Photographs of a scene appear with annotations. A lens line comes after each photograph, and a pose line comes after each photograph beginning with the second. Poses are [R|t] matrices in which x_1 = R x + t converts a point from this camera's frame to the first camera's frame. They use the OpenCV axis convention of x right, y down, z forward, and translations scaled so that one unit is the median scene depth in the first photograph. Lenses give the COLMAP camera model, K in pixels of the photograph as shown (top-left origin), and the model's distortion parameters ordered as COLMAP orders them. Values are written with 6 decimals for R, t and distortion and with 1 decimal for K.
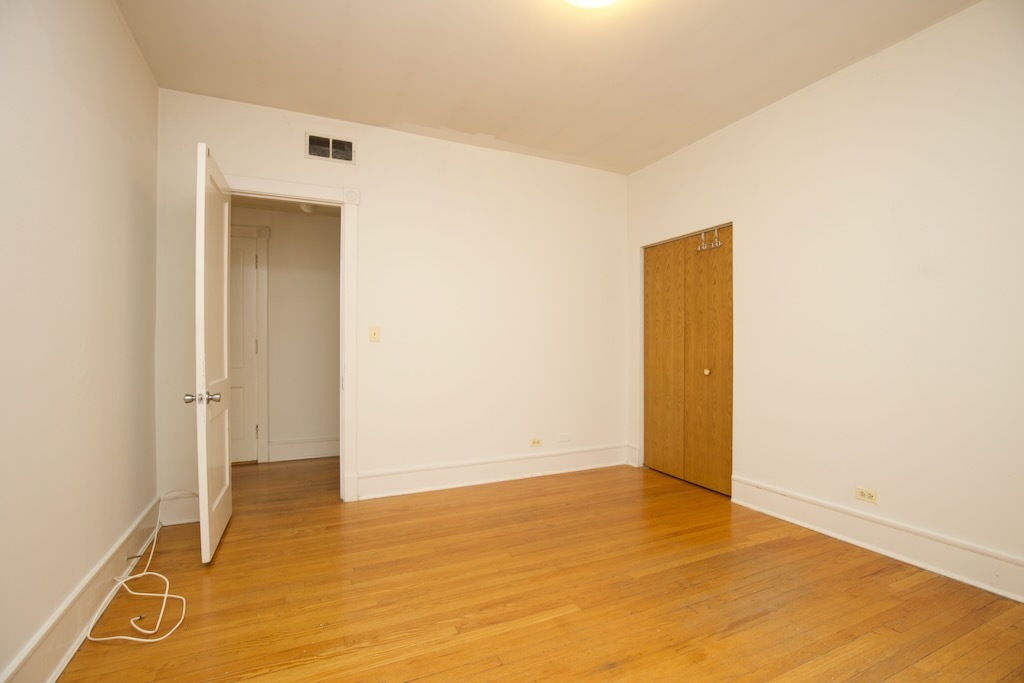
lens RADIAL K [[469.5, 0, 513.0], [0, 469.5, 340.8], [0, 0, 1]] dist [-0.030458, 0.004713]
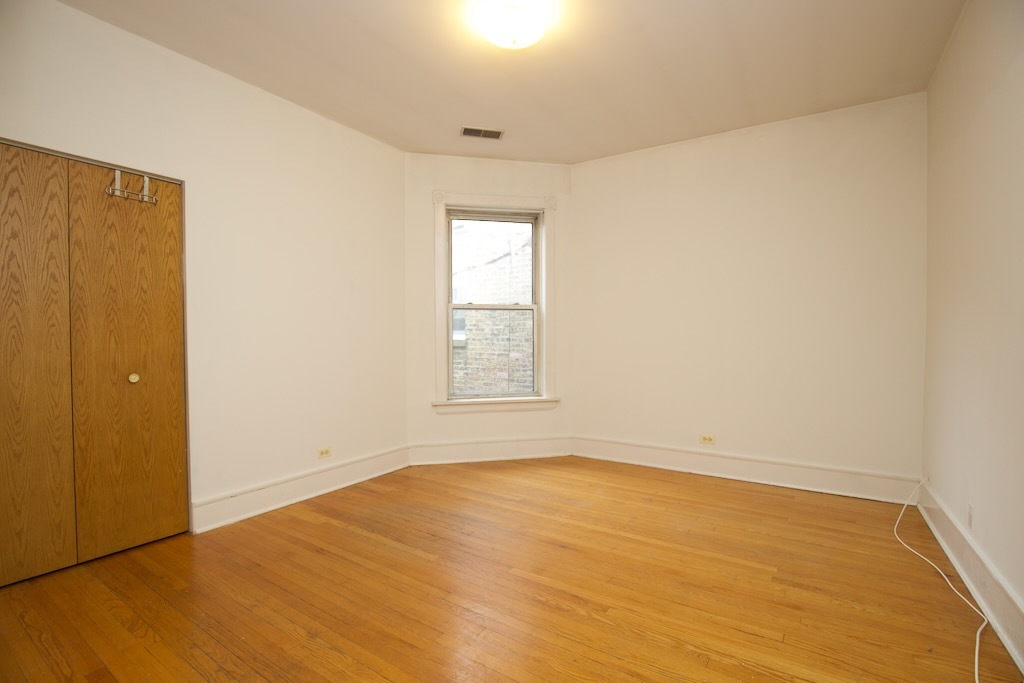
lens RADIAL K [[469.5, 0, 514.7], [0, 469.5, 343.8], [0, 0, 1]] dist [-0.030458, 0.004713]
pose [[-0.530108, -0.009720, 0.847874, -0.549201], [-0.001542, 0.999944, 0.010500, 0.009819], [-0.847929, 0.004259, -0.530093, 1.068264]]
